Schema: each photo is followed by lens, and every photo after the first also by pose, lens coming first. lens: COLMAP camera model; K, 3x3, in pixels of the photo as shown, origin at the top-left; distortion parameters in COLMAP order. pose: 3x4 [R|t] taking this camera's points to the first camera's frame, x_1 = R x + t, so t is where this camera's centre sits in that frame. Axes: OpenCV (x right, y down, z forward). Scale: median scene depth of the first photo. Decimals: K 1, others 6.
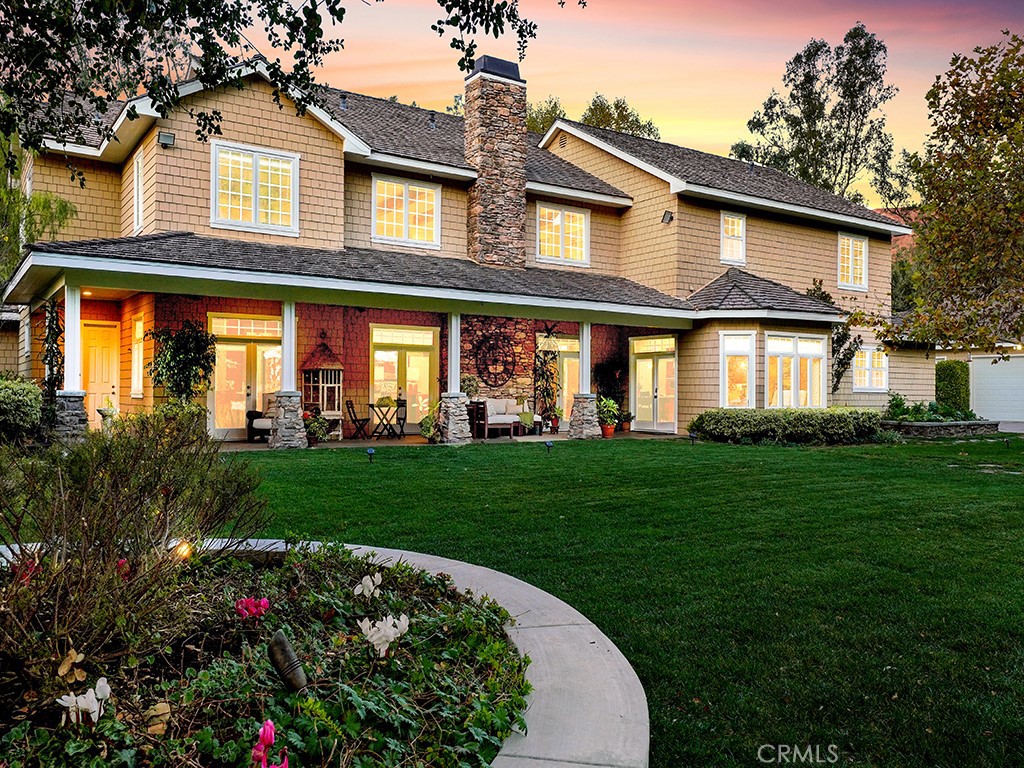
lens RADIAL K [[833.9, 0, 512.0], [0, 833.9, 384.0], [0, 0, 1]] dist [0.008509, 0.002168]
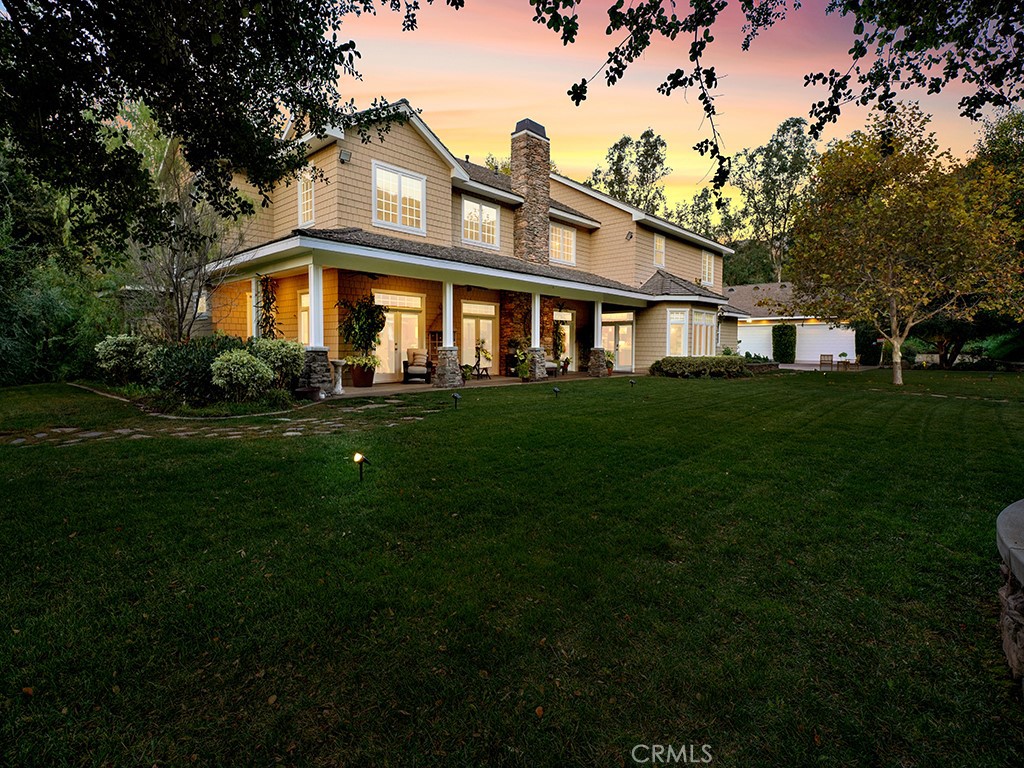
lens RADIAL K [[504.9, 0, 506.9], [0, 504.9, 368.7], [0, 0, 1]] dist [0.000775, 0.000135]
pose [[0.974253, -0.011308, 0.225173, -0.271943], [-0.001125, 0.998485, 0.055007, -0.000990], [-0.225454, -0.053844, 0.972765, 0.113881]]
